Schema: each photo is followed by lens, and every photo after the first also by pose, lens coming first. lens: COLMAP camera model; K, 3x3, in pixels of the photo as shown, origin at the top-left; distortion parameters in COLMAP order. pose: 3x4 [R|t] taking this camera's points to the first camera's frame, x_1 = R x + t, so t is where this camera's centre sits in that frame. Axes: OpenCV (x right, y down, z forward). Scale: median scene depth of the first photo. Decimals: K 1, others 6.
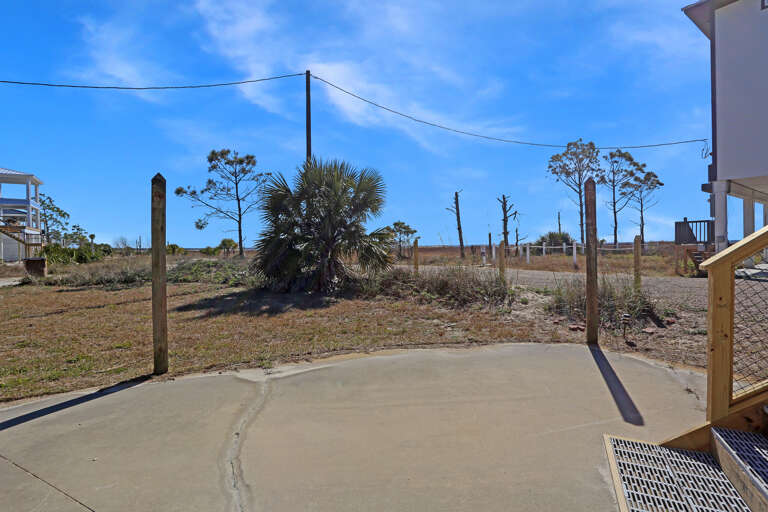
lens RADIAL K [[388.3, 0, 388.6], [0, 388.3, 254.9], [0, 0, 1]] dist [-0.001151, -0.000373]
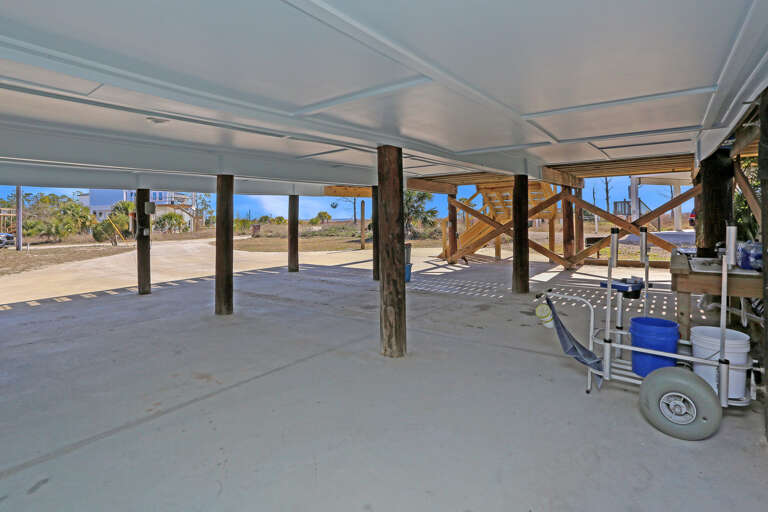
lens RADIAL K [[388.3, 0, 383.5], [0, 388.3, 256.4], [0, 0, 1]] dist [-0.001151, -0.000373]
pose [[0.975665, 0.014659, -0.218777, 0.184659], [0.002785, 0.996854, 0.079215, 0.021152], [0.219250, -0.077896, 0.972554, -1.064012]]
